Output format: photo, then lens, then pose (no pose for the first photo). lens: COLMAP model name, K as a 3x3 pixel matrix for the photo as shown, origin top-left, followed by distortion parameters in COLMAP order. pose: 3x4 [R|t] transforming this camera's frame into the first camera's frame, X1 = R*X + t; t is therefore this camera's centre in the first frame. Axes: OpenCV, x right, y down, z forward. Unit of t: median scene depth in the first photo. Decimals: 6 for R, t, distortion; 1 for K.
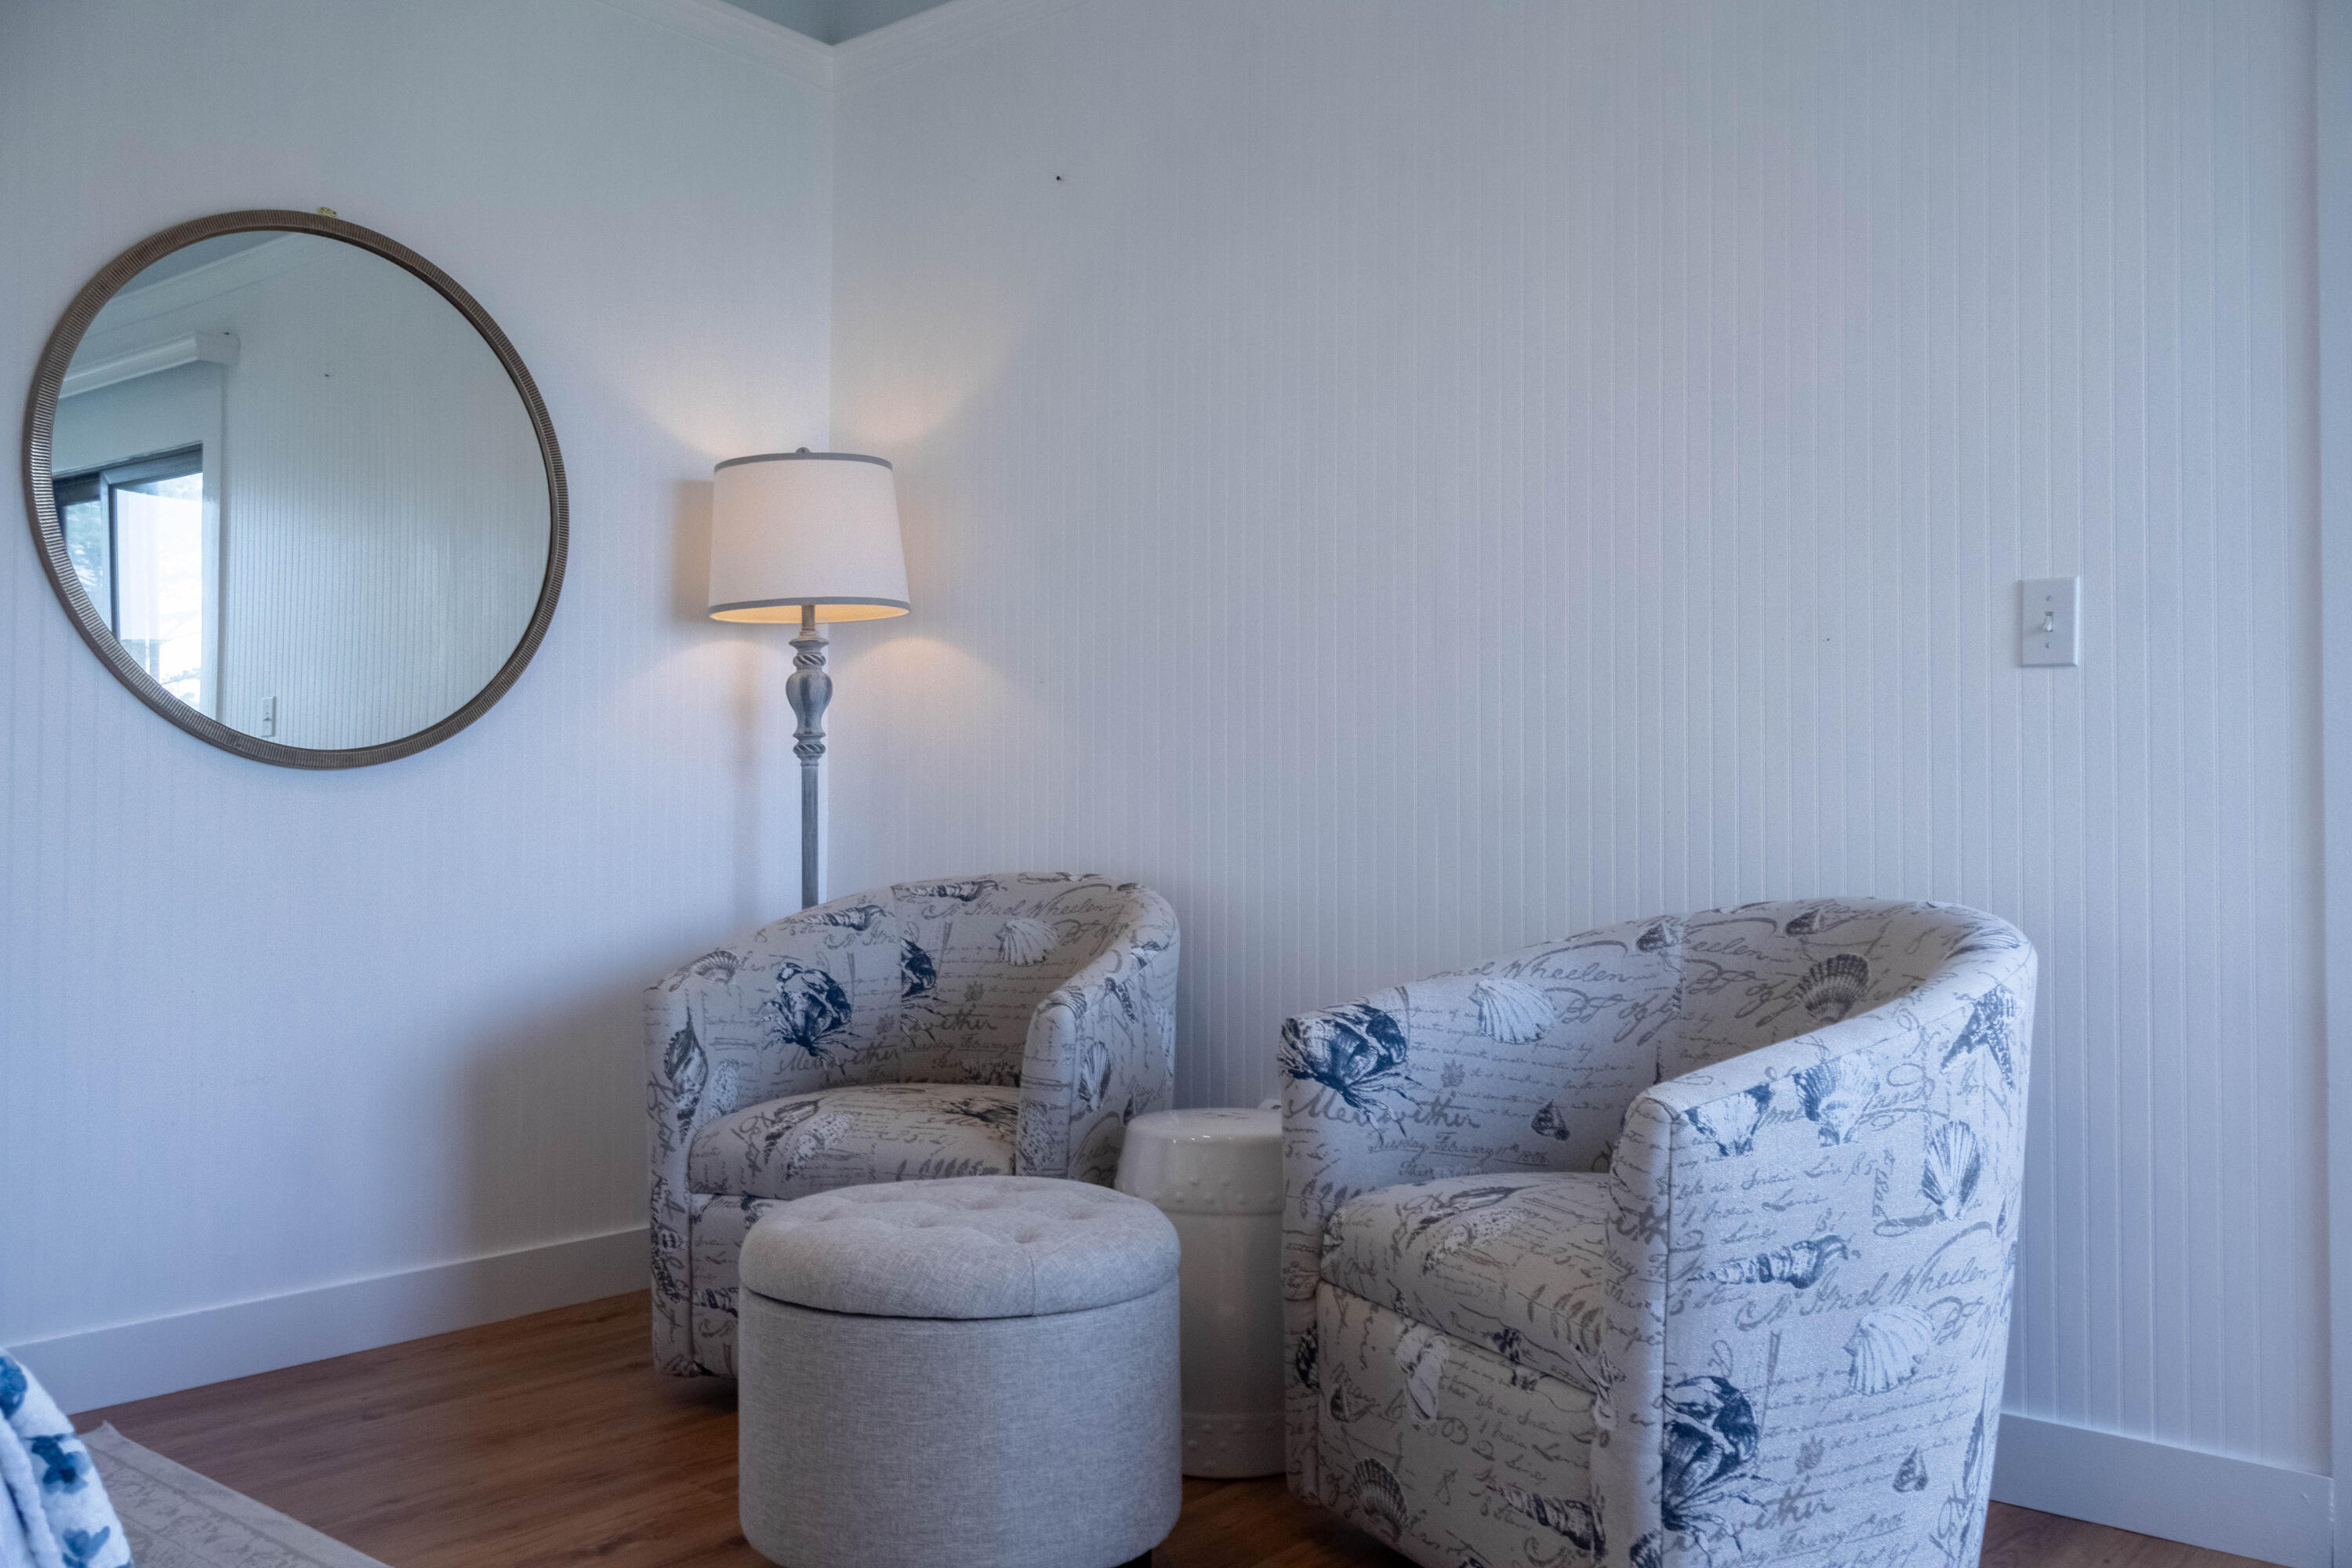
lens RADIAL K [[1946.5, 0, 1151.5], [0, 1946.5, 789.5], [0, 0, 1]] dist [0.002495, -0.000706]
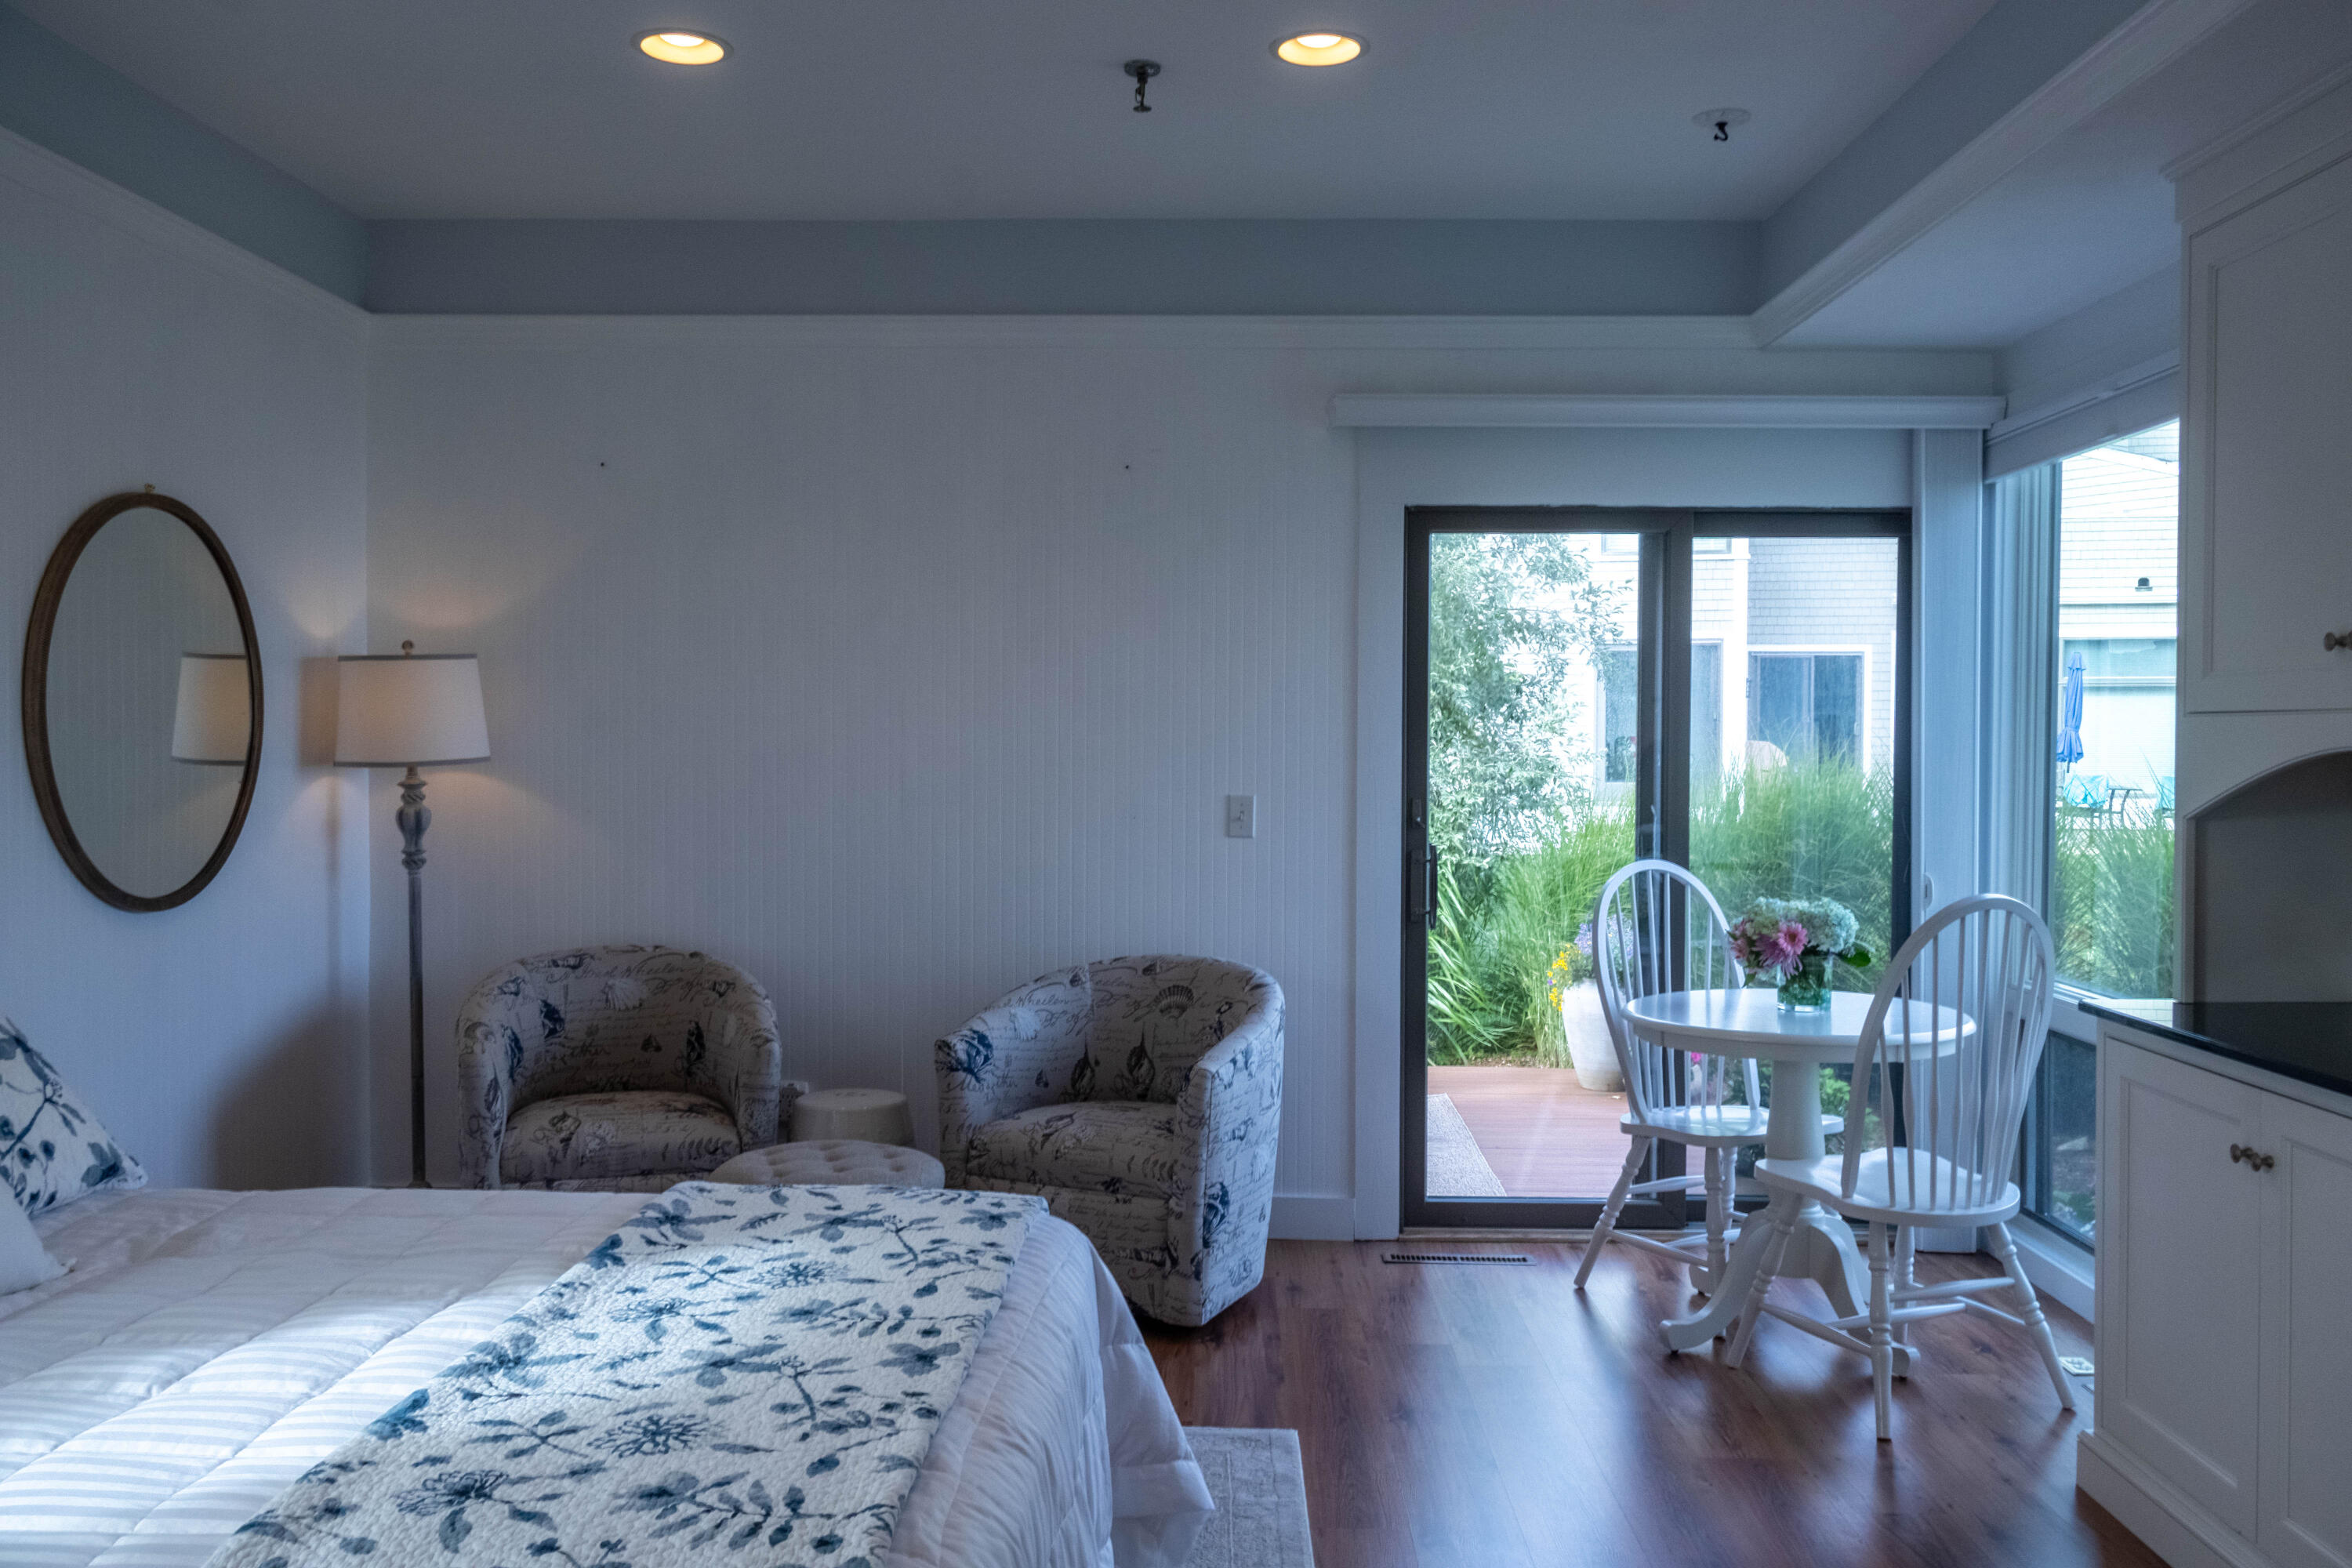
lens RADIAL K [[1946.5, 0, 1151.5], [0, 1946.5, 789.5], [0, 0, 1]] dist [0.002495, -0.000706]
pose [[0.792769, -0.015446, 0.609327, -0.912604], [-0.012619, 0.999049, 0.041743, -0.206189], [-0.609392, -0.040782, 0.791820, -0.607783]]
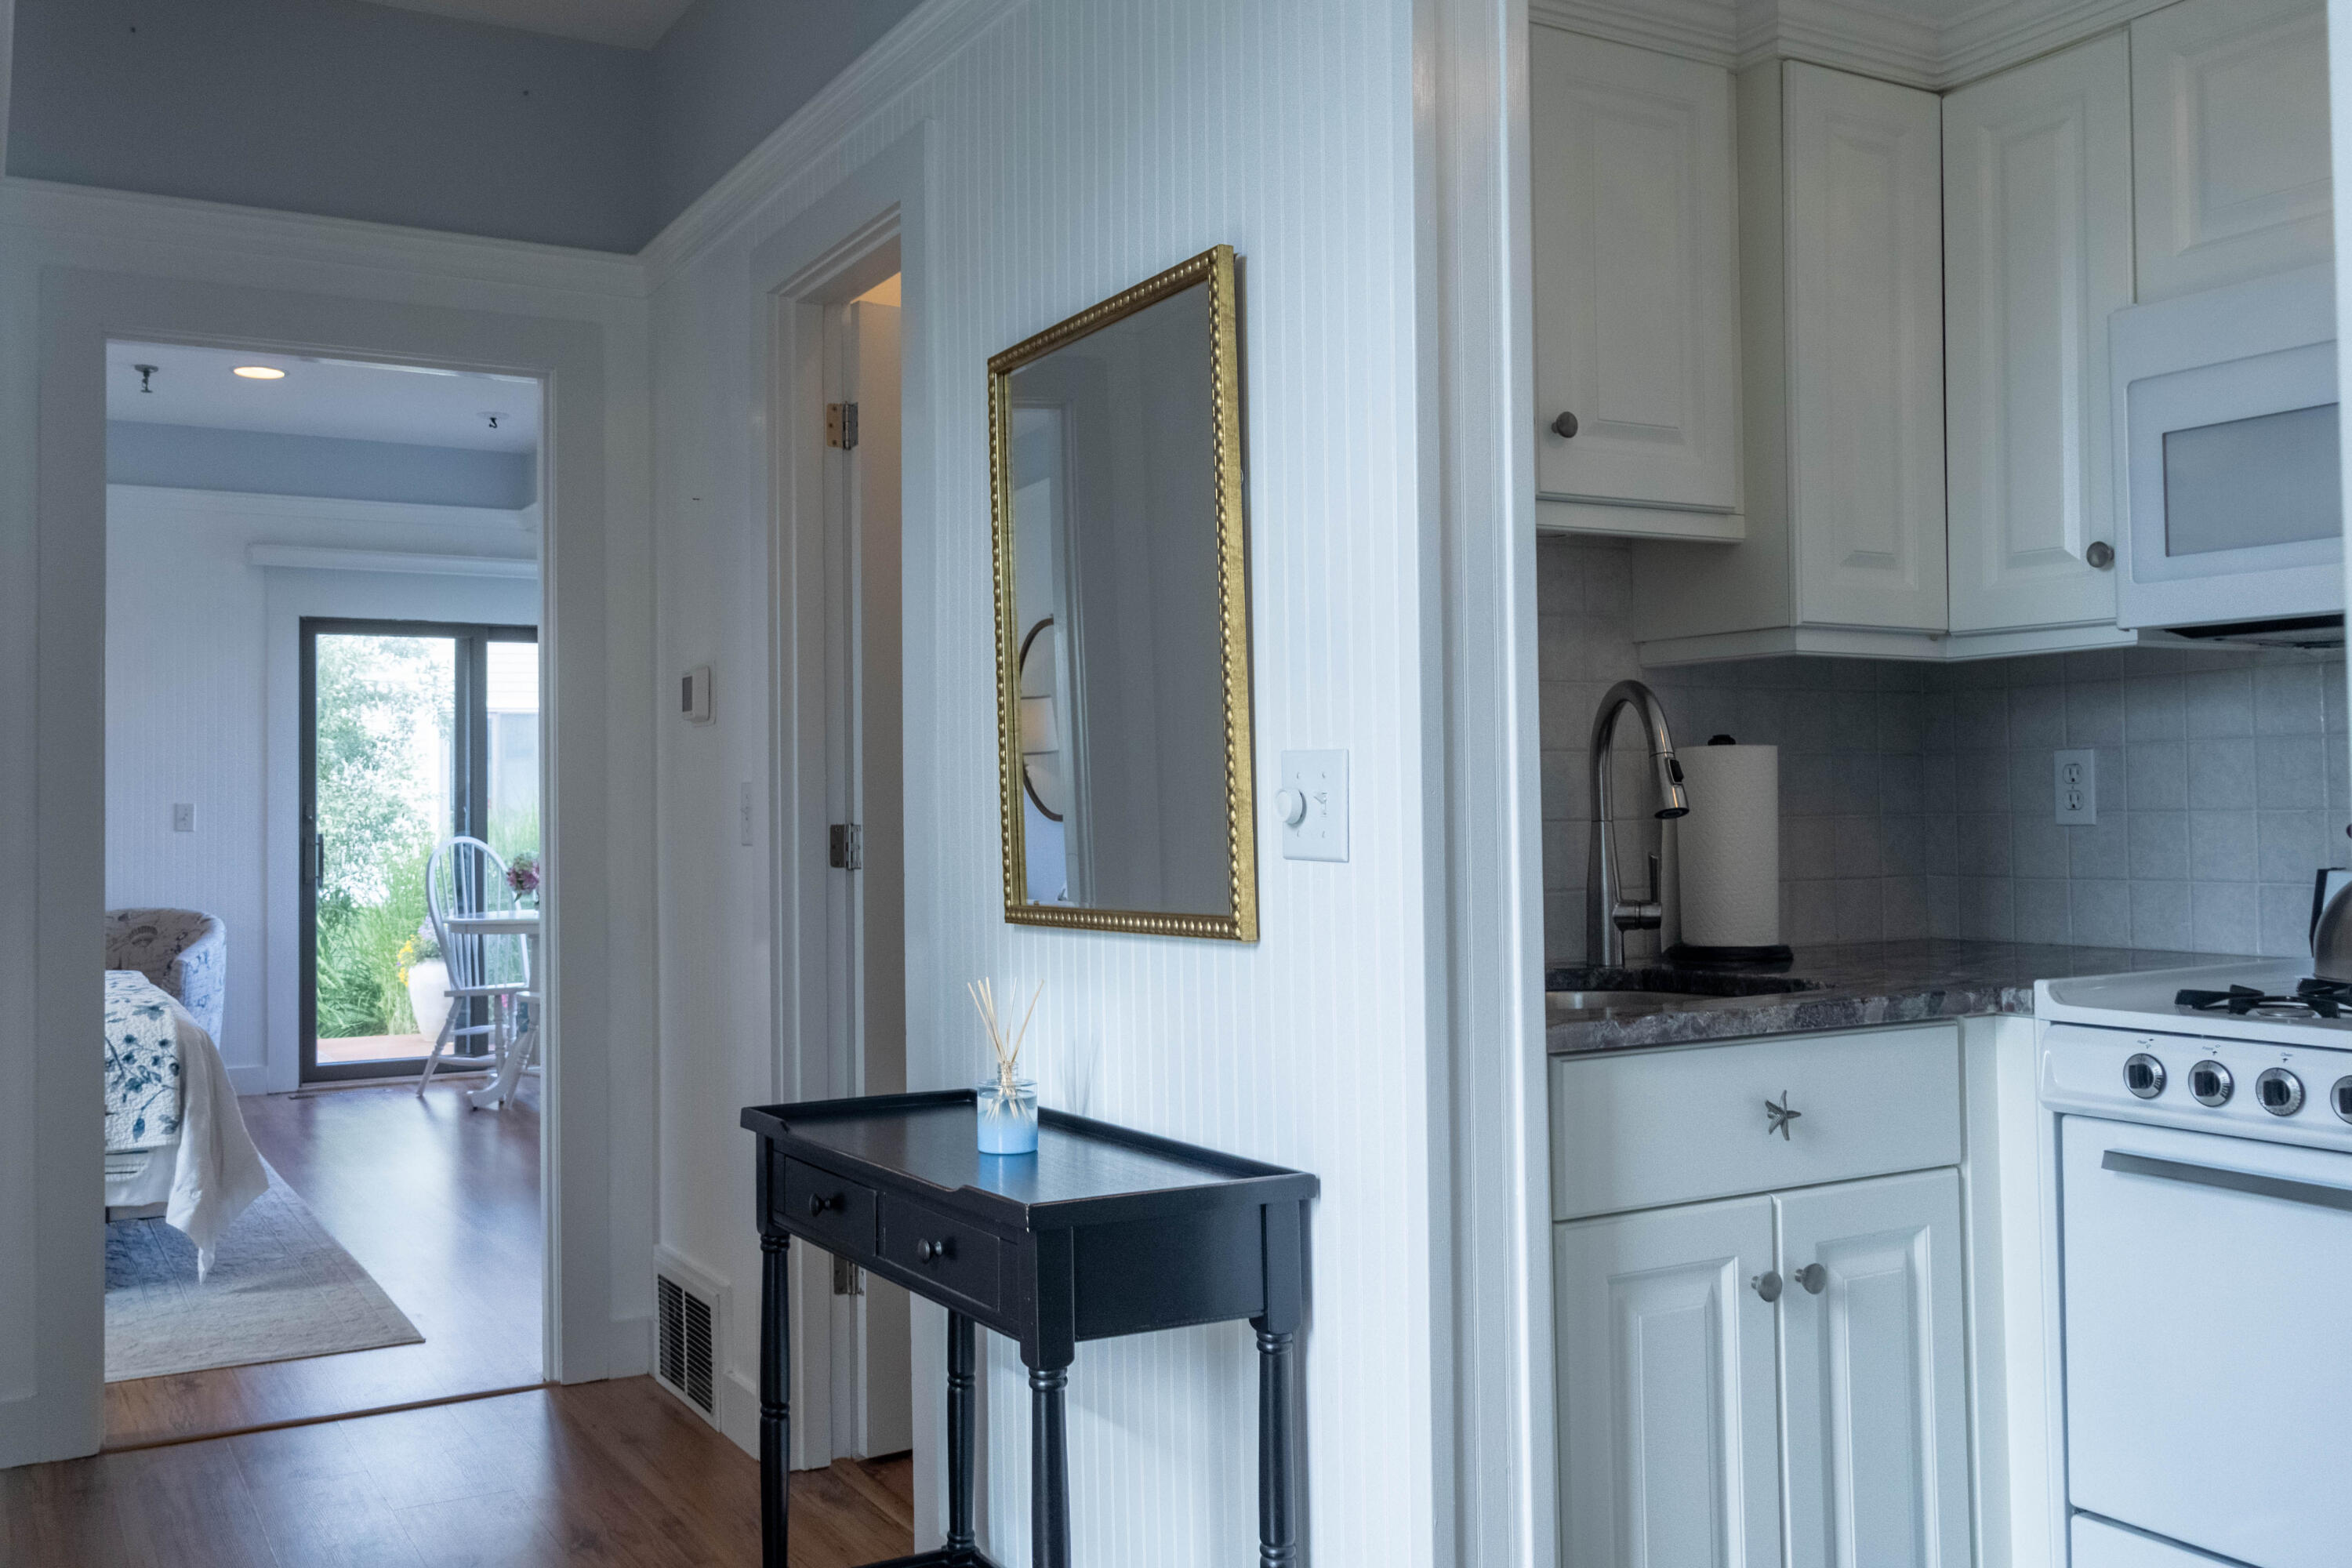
lens RADIAL K [[1998.1, 0, 1127.1], [0, 1998.1, 771.1], [0, 0, 1]] dist [-0.003752, 0.001087]
pose [[0.355910, 0.011935, 0.934444, -2.074653], [-0.005765, 0.999927, -0.010576, -0.138770], [-0.934502, -0.001623, 0.355953, -1.616668]]
